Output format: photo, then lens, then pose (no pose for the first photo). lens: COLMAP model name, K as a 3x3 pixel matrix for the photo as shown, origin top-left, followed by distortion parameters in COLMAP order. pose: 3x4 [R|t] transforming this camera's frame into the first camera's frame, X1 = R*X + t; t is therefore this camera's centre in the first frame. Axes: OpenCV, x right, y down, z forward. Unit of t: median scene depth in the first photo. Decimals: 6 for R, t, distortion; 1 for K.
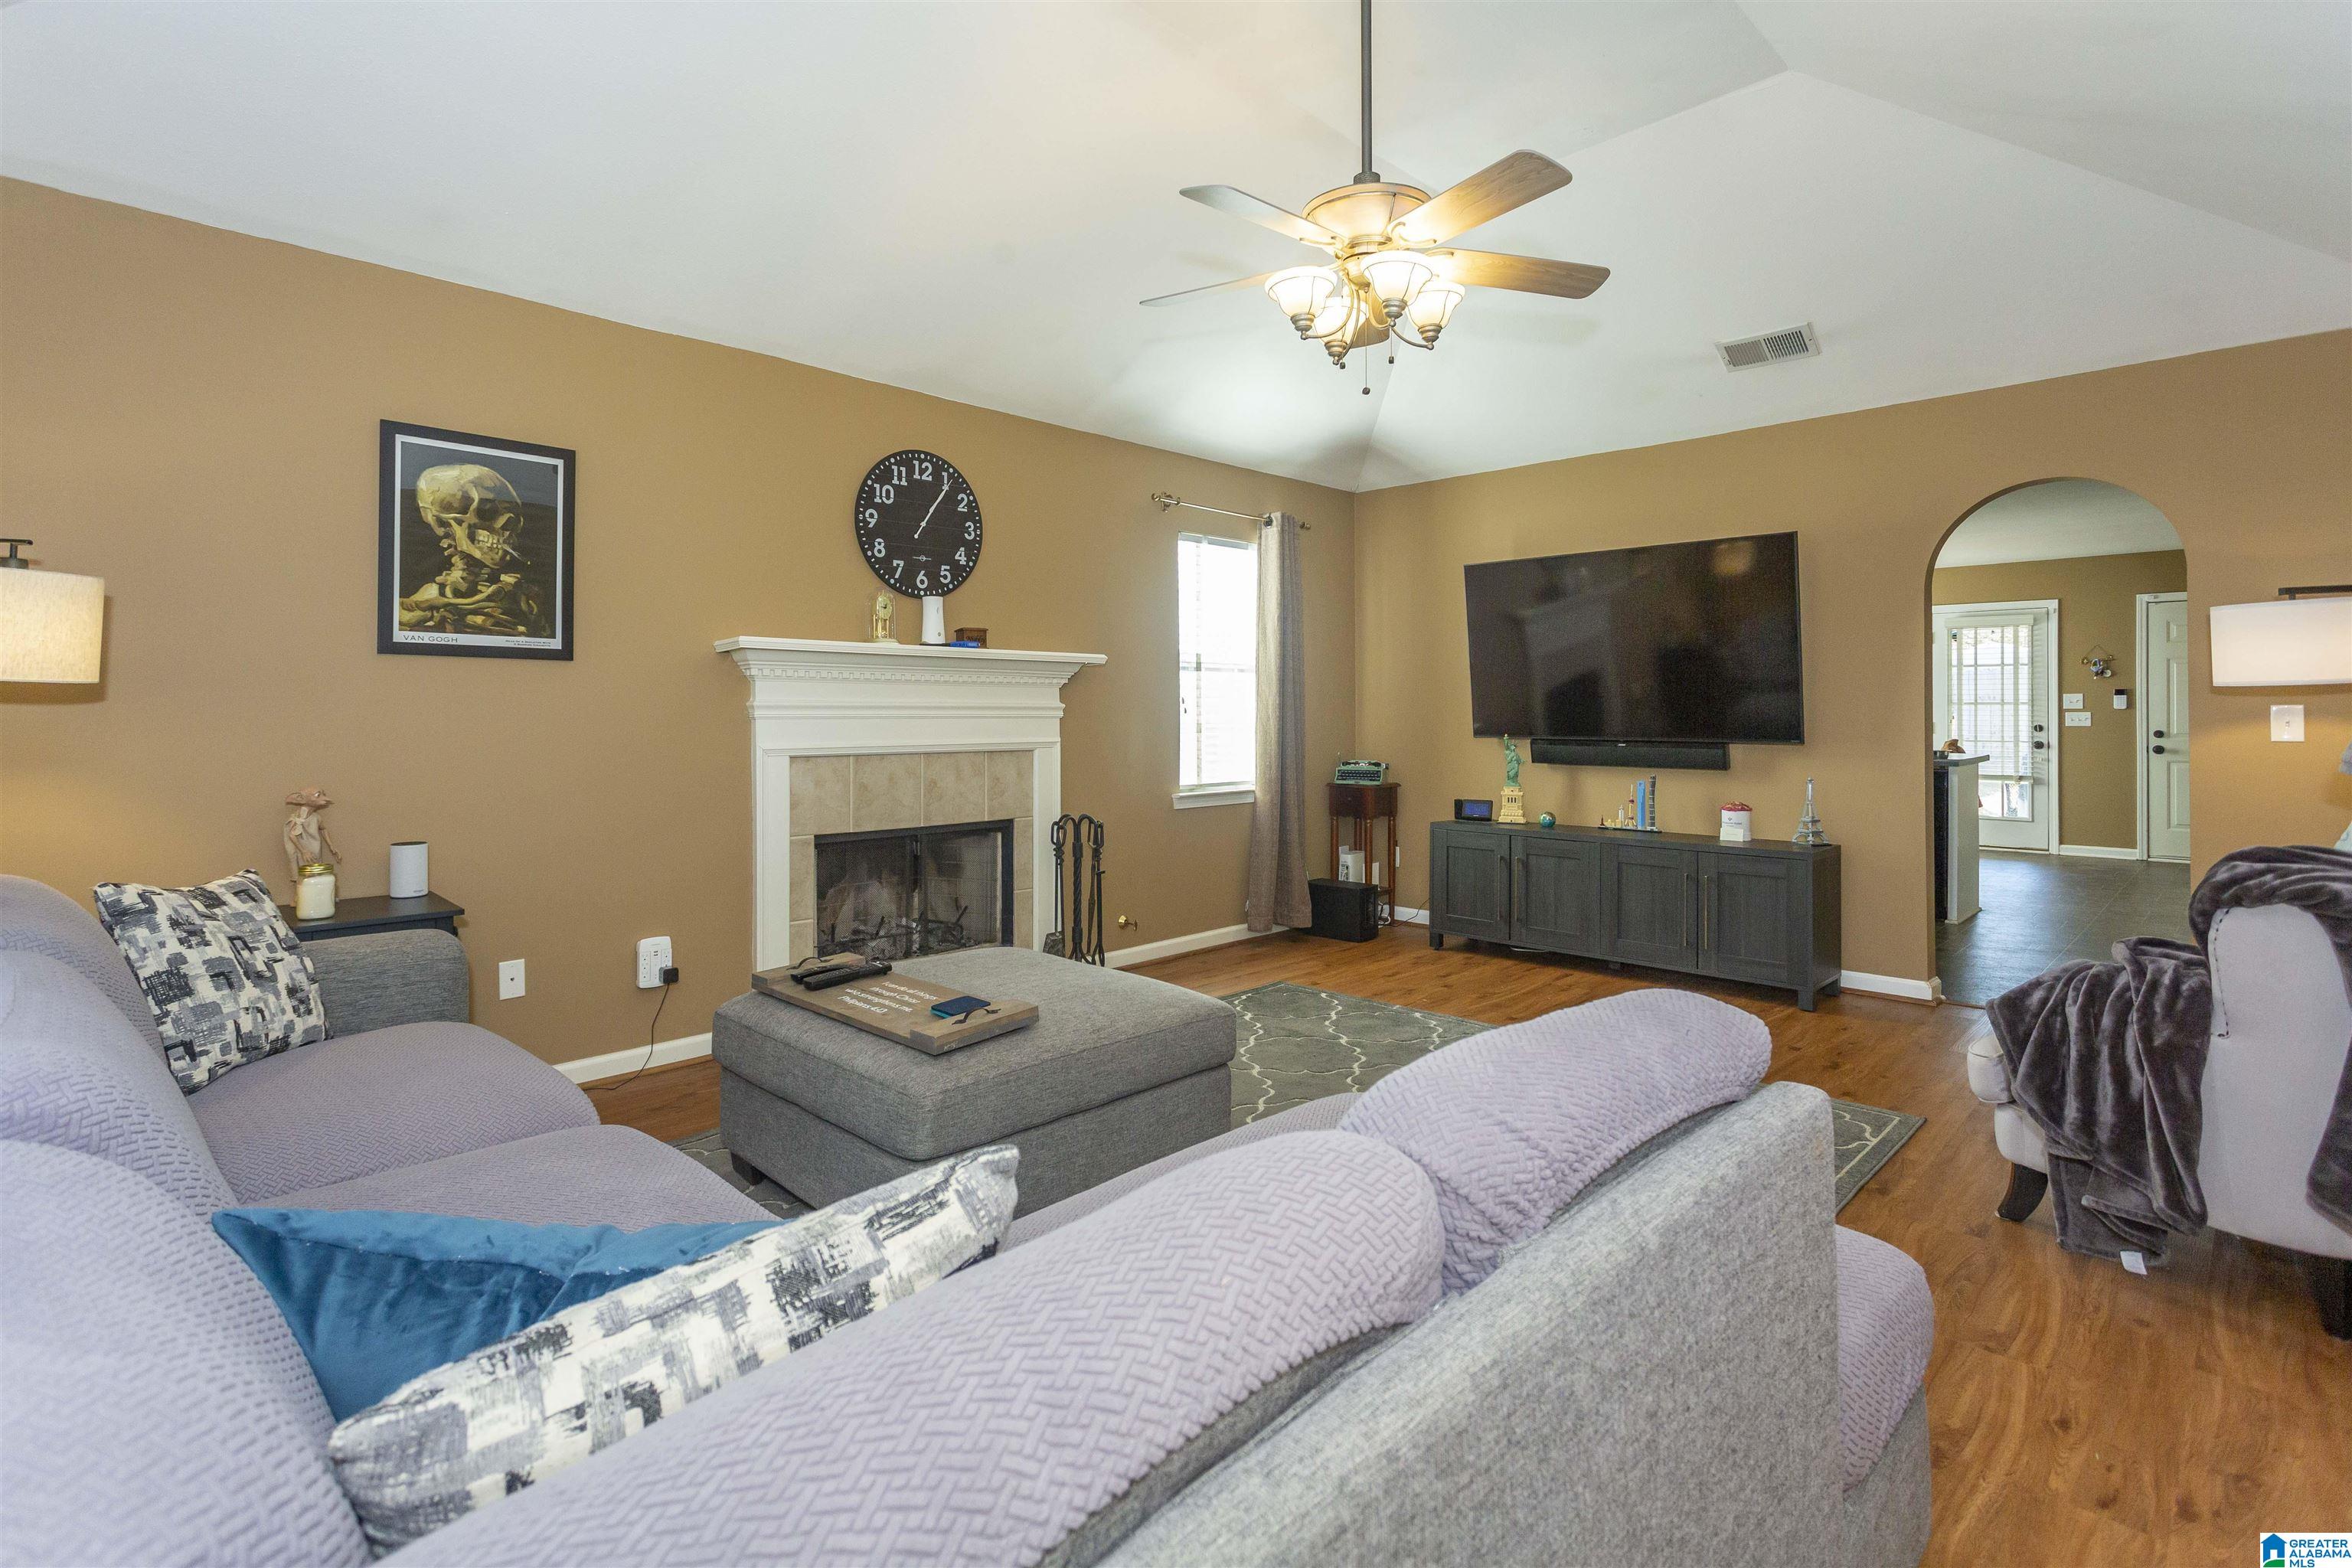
lens RADIAL K [[1125.4, 0, 1172.9], [0, 1125.4, 705.4], [0, 0, 1]] dist [-0.002431, 0.000145]
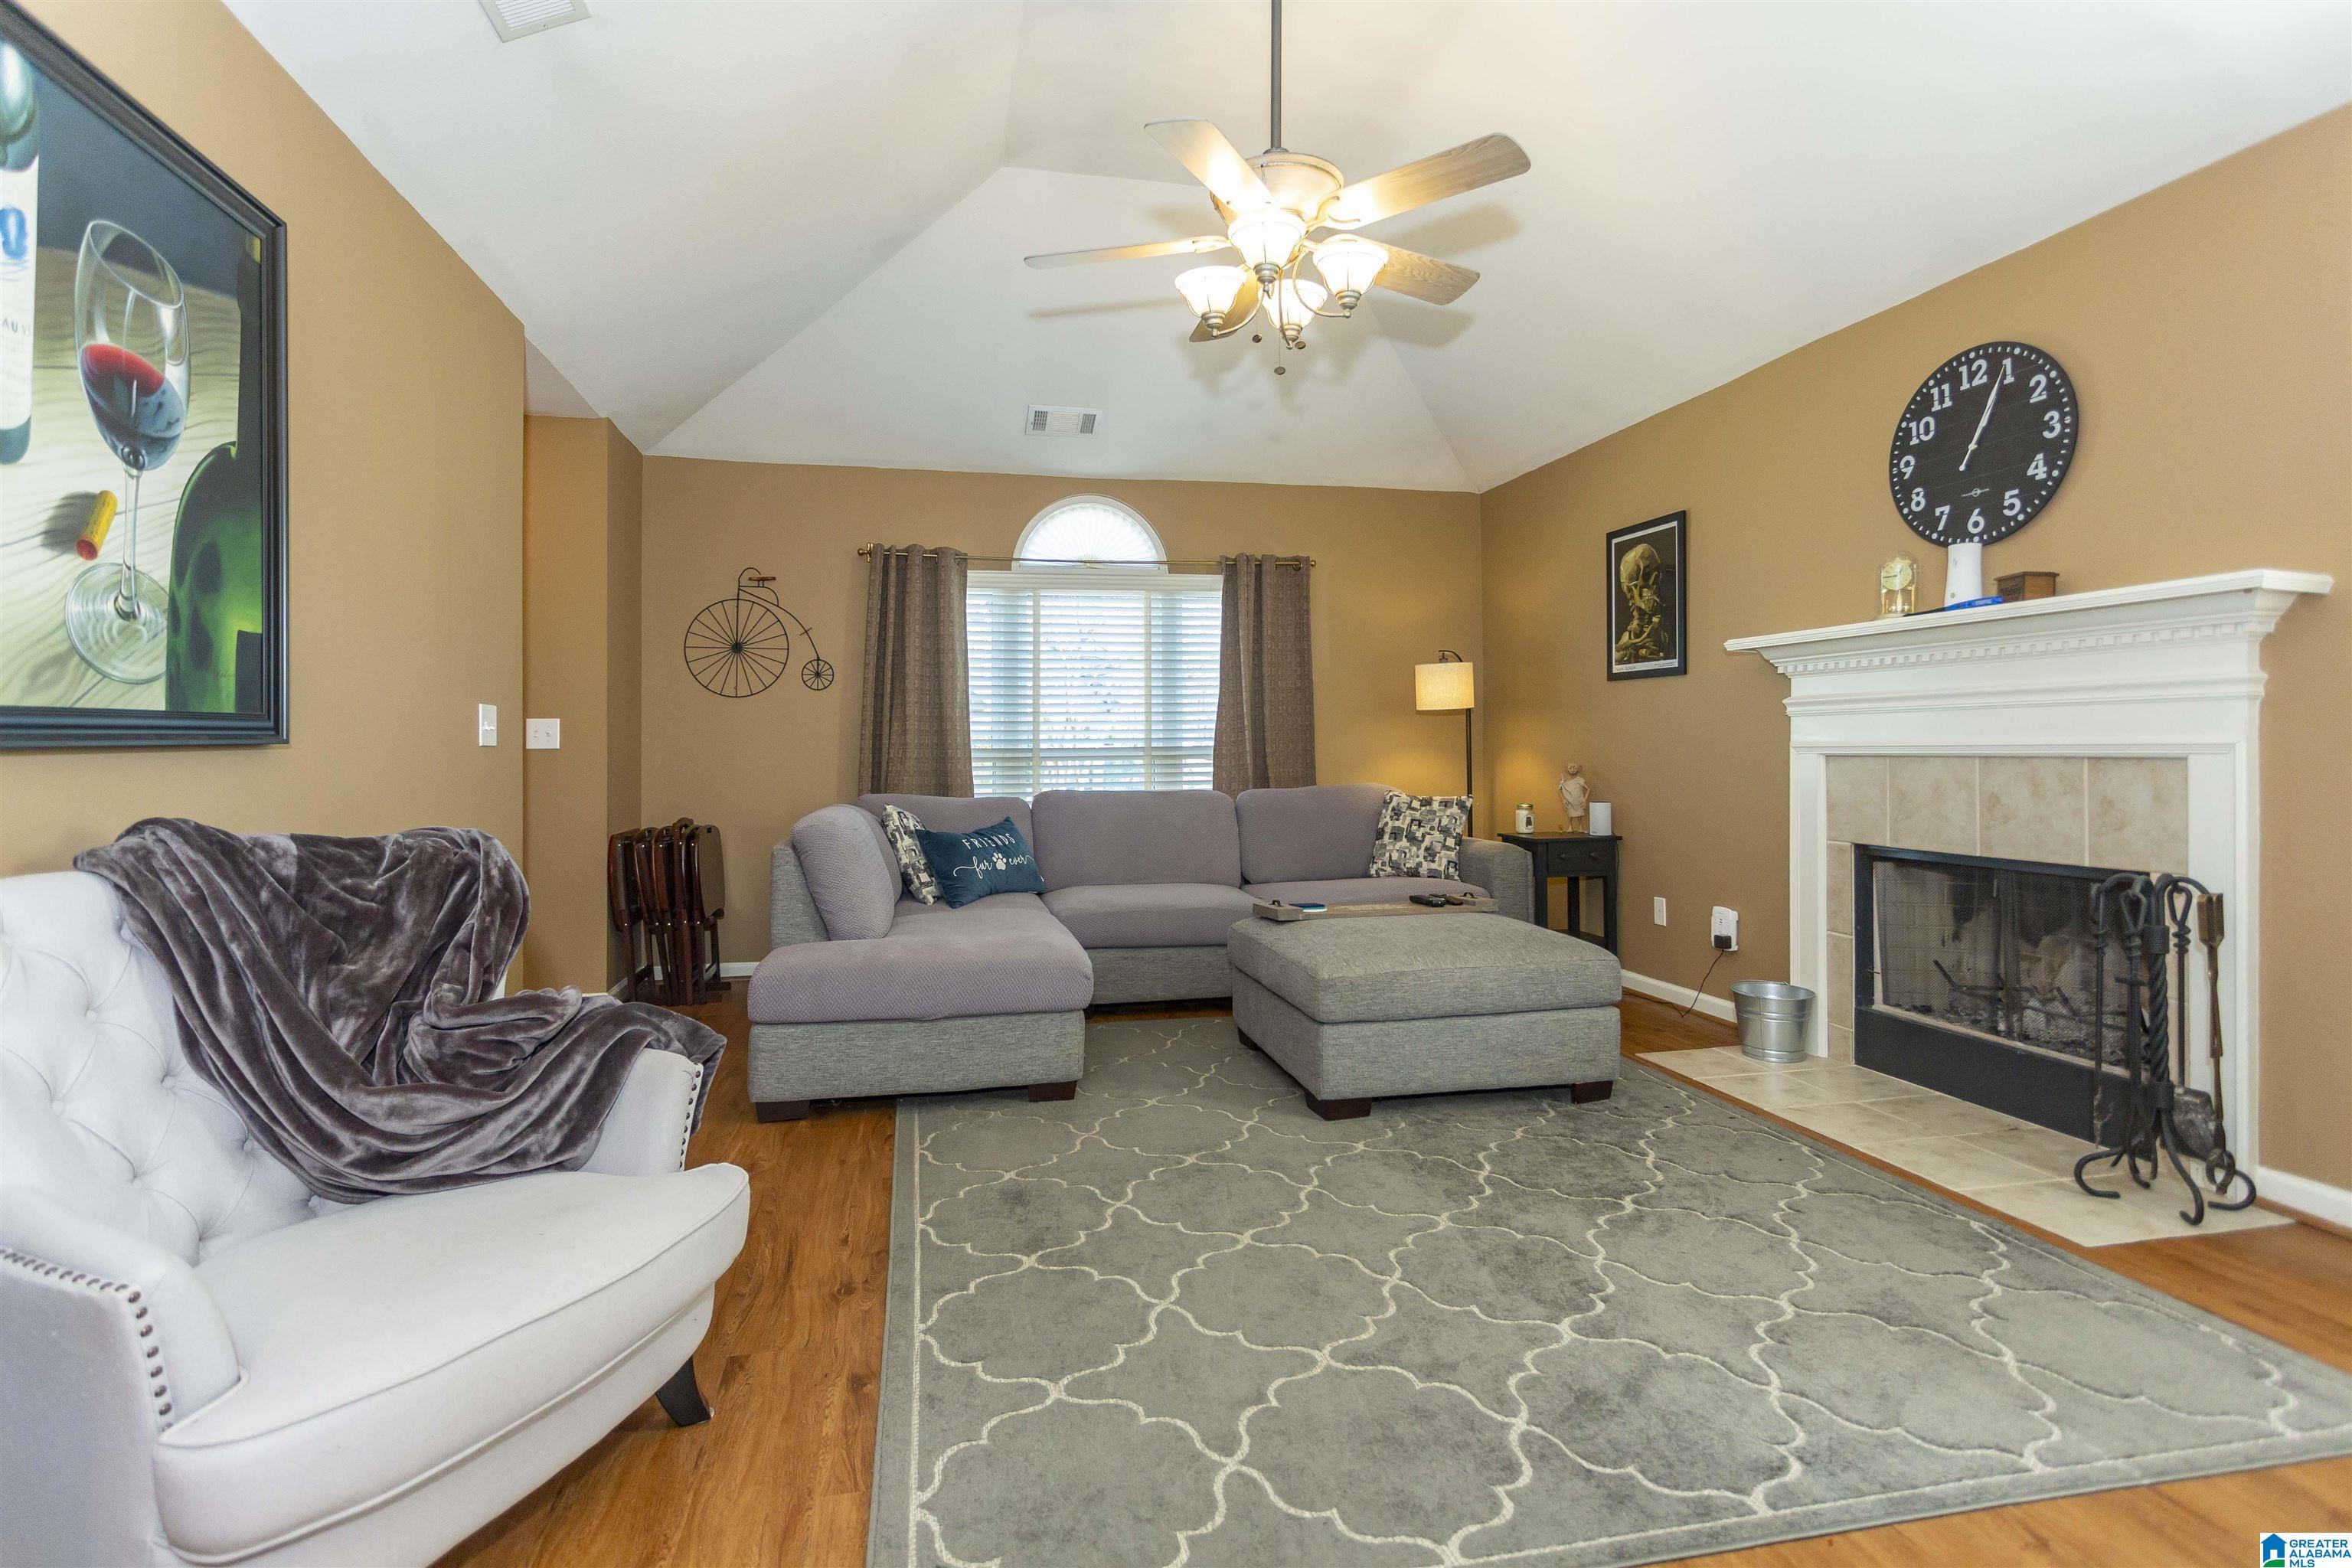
lens RADIAL K [[1125.4, 0, 1154.4], [0, 1125.4, 748.3], [0, 0, 1]] dist [-0.002431, 0.000145]
pose [[-0.563345, -0.000247, -0.826222, 0.719714], [0.005609, 0.999976, -0.004123, 0.038726], [0.826203, -0.006957, -0.563330, 1.010574]]
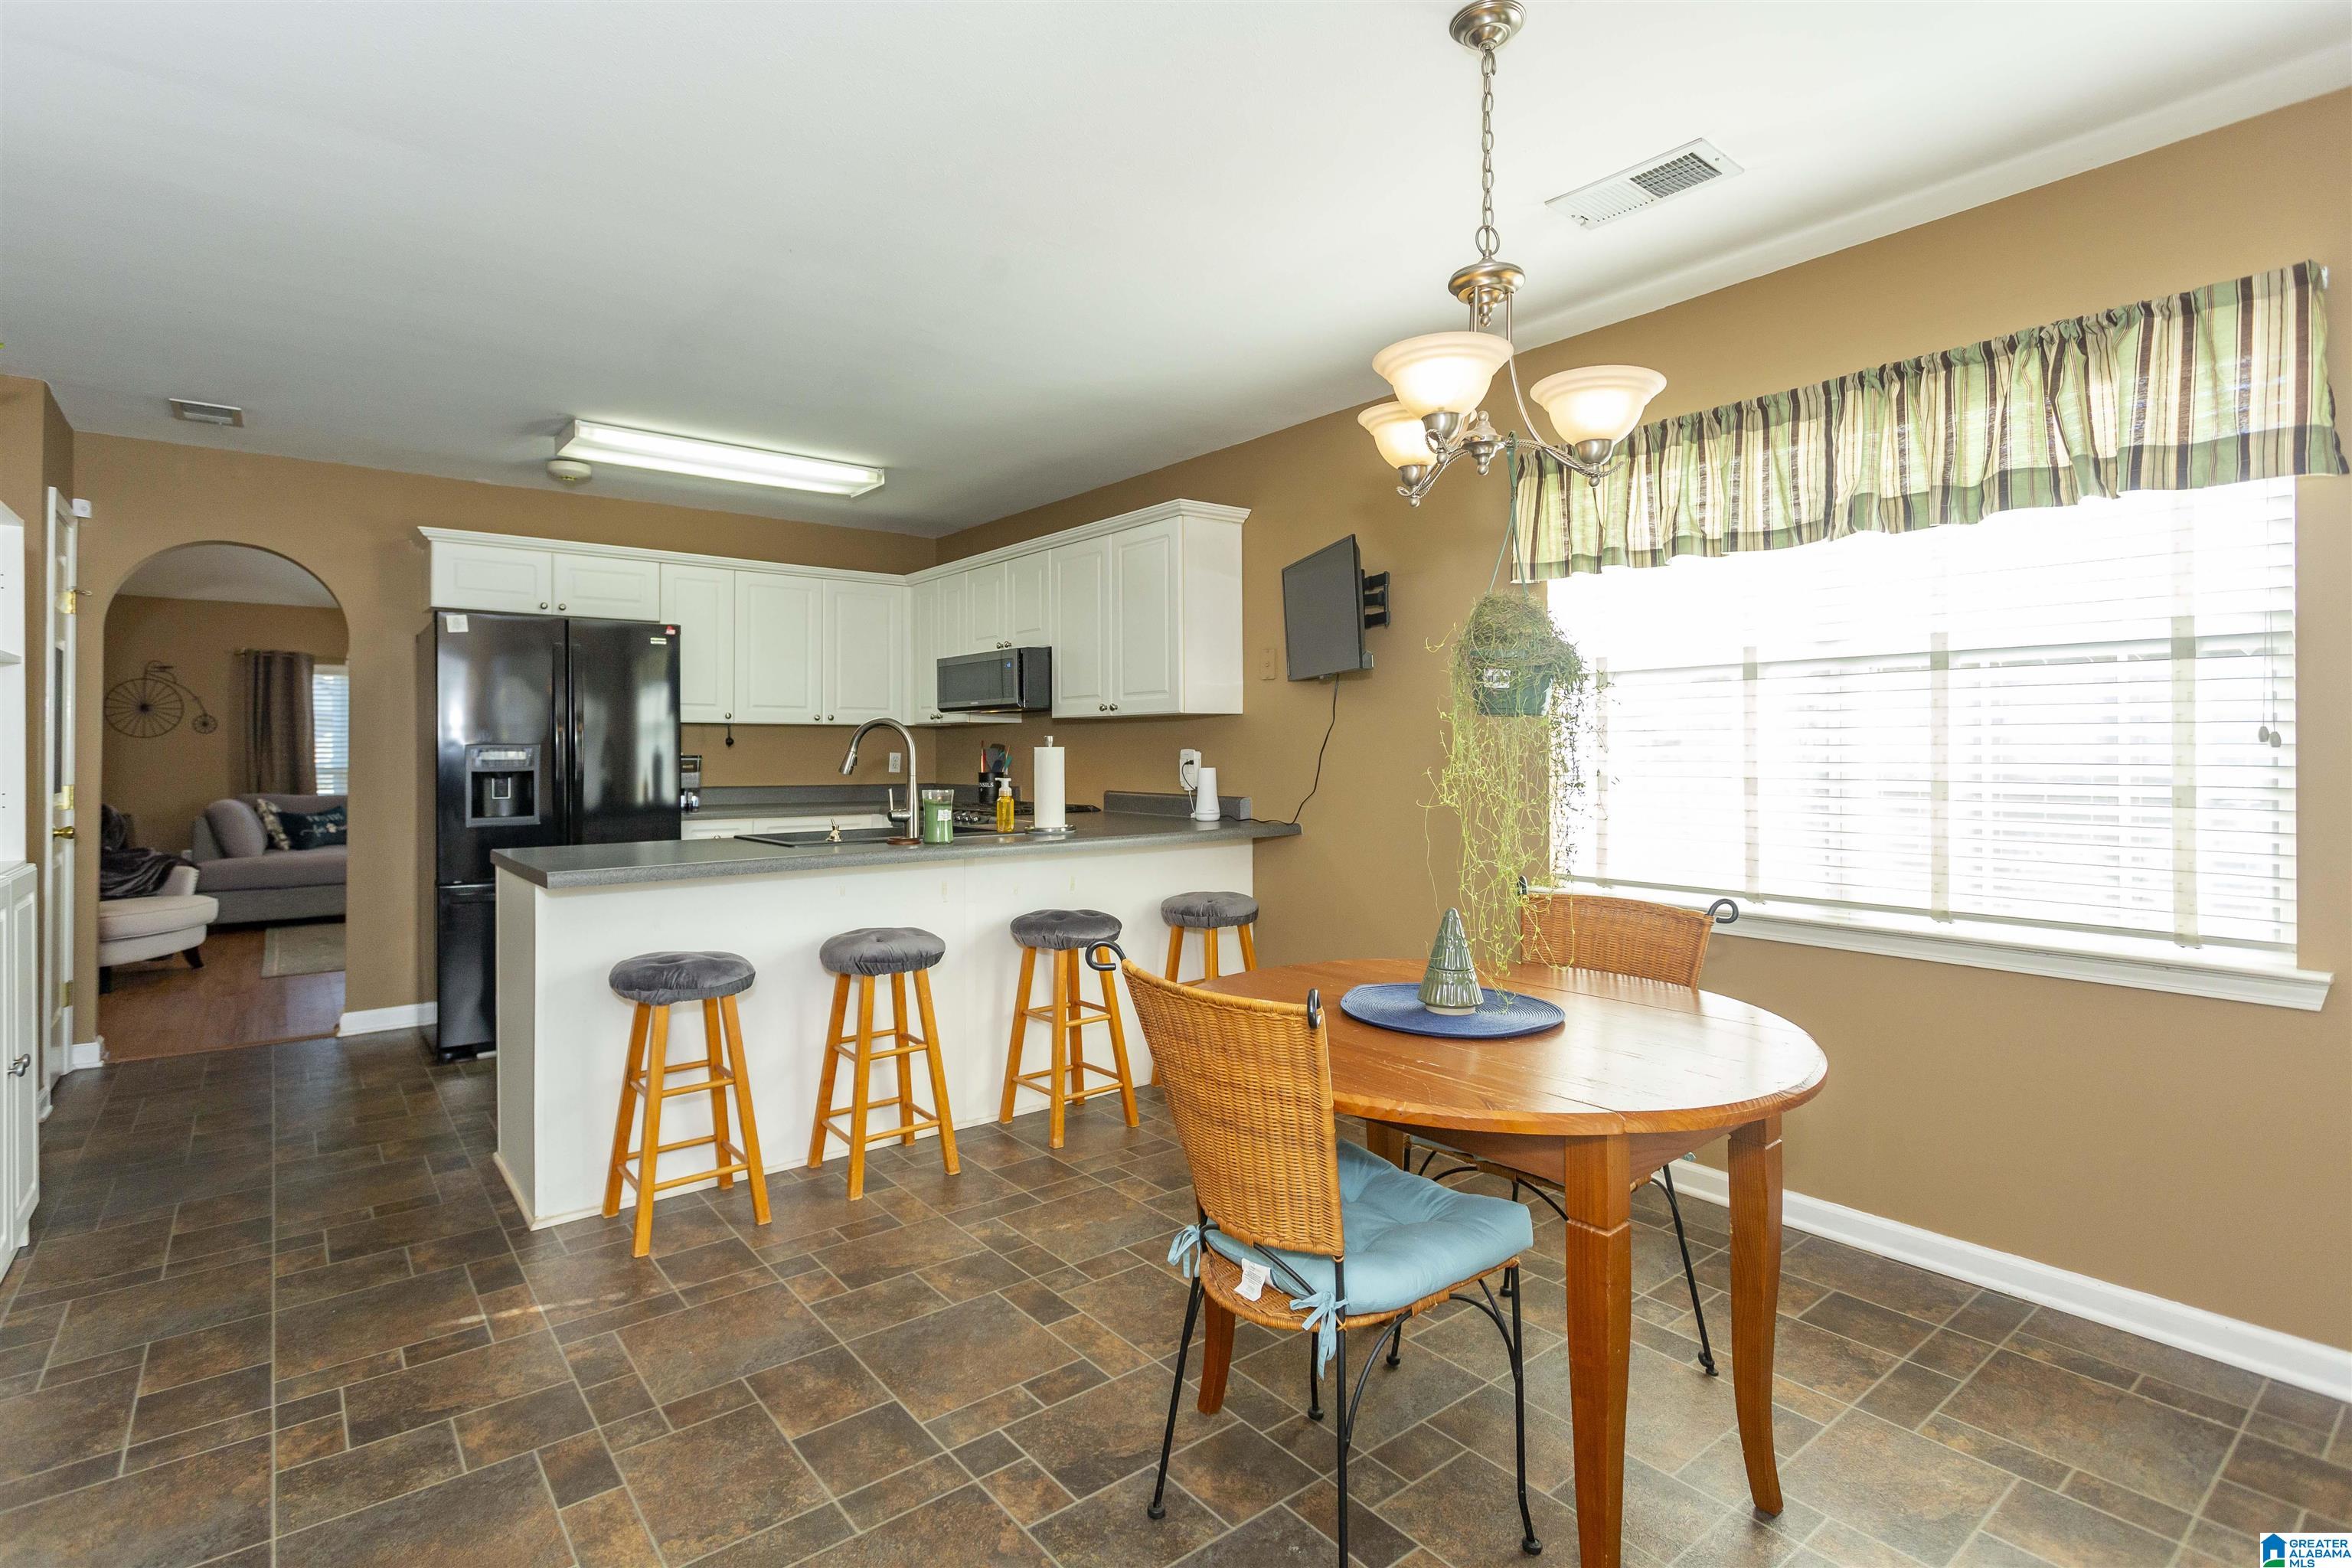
lens RADIAL K [[1125.4, 0, 1170.8], [0, 1125.4, 759.3], [0, 0, 1]] dist [-0.002431, 0.000145]
pose [[-0.137958, 0.008220, -0.990404, 1.778817], [0.001871, 0.999966, 0.008039, 0.000682], [0.990436, -0.000744, -0.137968, 2.128669]]
